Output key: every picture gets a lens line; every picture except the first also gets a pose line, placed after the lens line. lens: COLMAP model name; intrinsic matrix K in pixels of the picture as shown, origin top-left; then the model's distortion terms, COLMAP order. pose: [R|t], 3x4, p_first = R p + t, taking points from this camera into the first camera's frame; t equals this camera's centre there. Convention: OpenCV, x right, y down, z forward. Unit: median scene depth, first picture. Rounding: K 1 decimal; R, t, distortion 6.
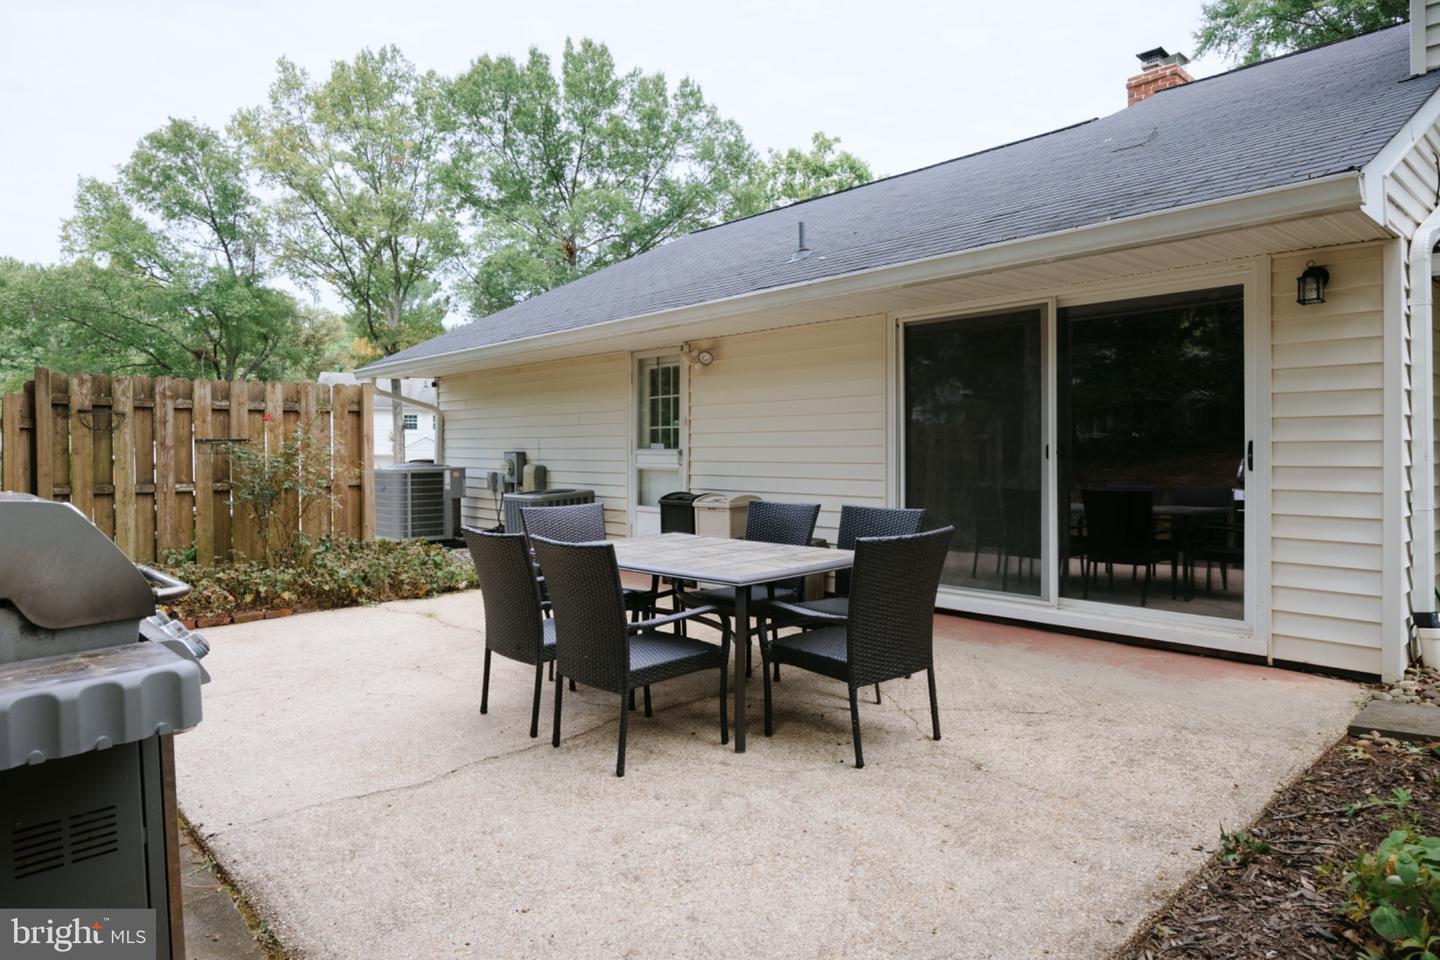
lens RADIAL K [[862.5, 0, 723.1], [0, 862.5, 474.4], [0, 0, 1]] dist [0.000802, -0.000095]
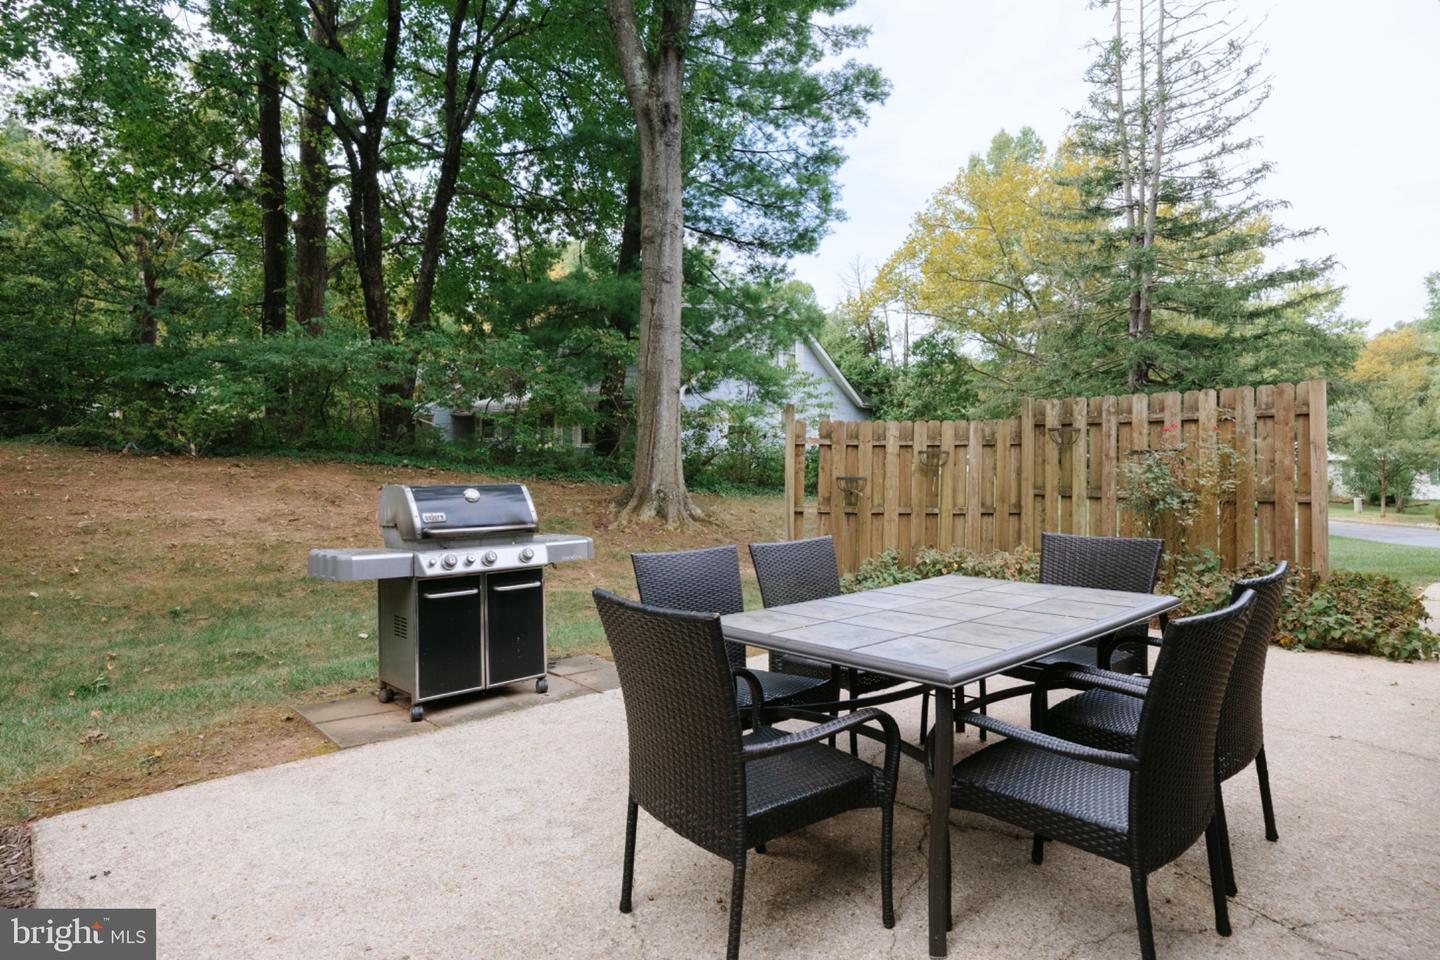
lens RADIAL K [[802.7, 0, 761.2], [0, 802.7, 464.7], [0, 0, 1]] dist [0.016360, 0.000969]
pose [[-0.002738, 0.008691, -0.999958, 0.433905], [-0.024117, 0.999671, 0.008755, -0.021811], [0.999705, 0.024140, -0.002528, 0.578630]]
